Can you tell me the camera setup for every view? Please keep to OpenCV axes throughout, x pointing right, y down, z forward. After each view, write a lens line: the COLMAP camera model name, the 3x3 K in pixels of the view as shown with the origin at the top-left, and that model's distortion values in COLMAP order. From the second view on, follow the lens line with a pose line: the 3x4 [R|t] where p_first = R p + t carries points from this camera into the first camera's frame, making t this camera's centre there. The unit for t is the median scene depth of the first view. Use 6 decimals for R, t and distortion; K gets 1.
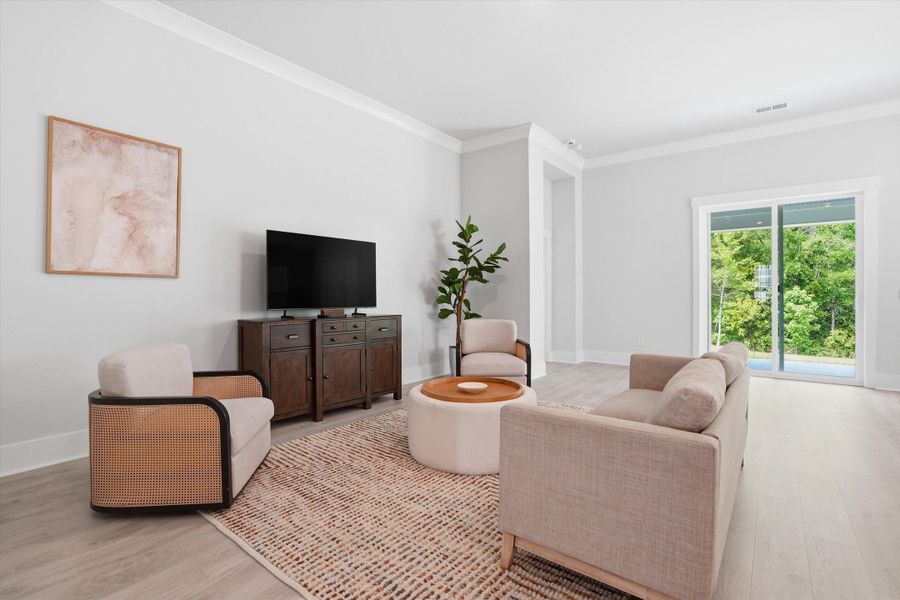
lens RADIAL K [[417.0, 0, 448.6], [0, 417.0, 298.4], [0, 0, 1]] dist [-0.052315, 0.017028]
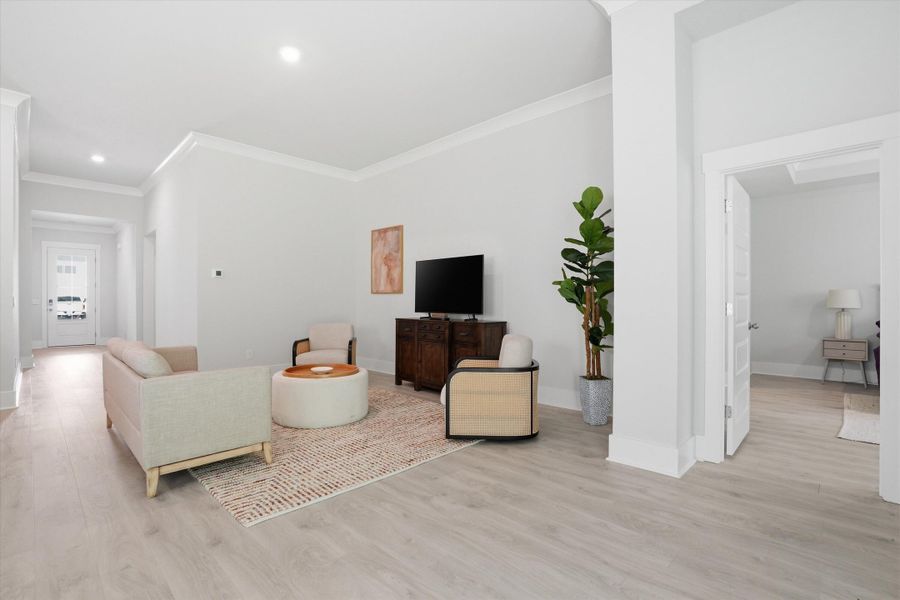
lens RADIAL K [[417.0, 0, 448.6], [0, 417.0, 298.4], [0, 0, 1]] dist [-0.052315, 0.017028]
pose [[-0.094608, -0.002259, -0.995512, 0.494639], [-0.004668, 0.999987, -0.001826, -0.009836], [0.995504, 0.004475, -0.094618, 0.553736]]
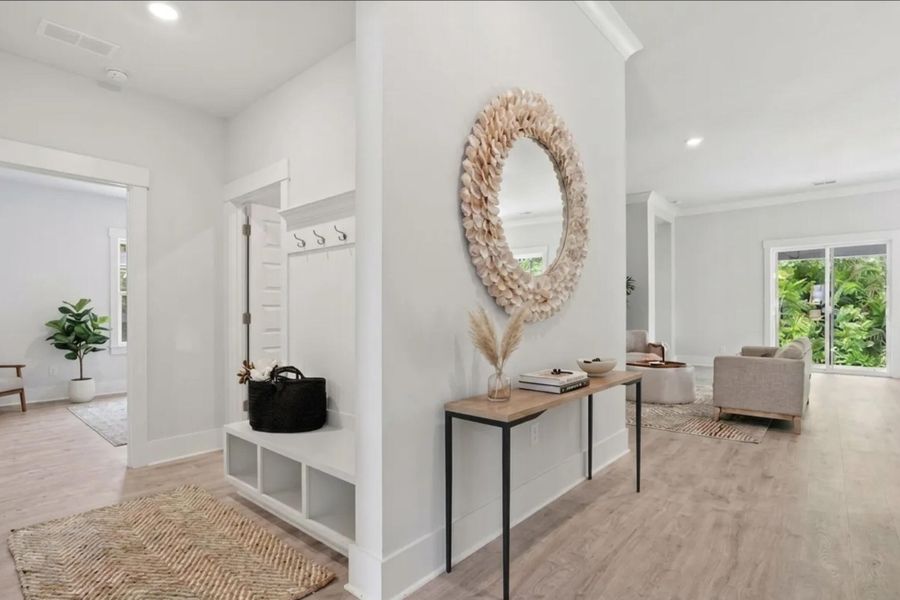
lens RADIAL K [[450.3, 0, 454.0], [0, 450.3, 314.2], [0, 0, 1]] dist [-0.054519, 0.024310]
pose [[0.999452, 0.001525, -0.033067, -0.385113], [-0.001713, 0.999983, -0.005654, 0.005734], [0.033057, 0.005707, 0.999437, -0.493788]]
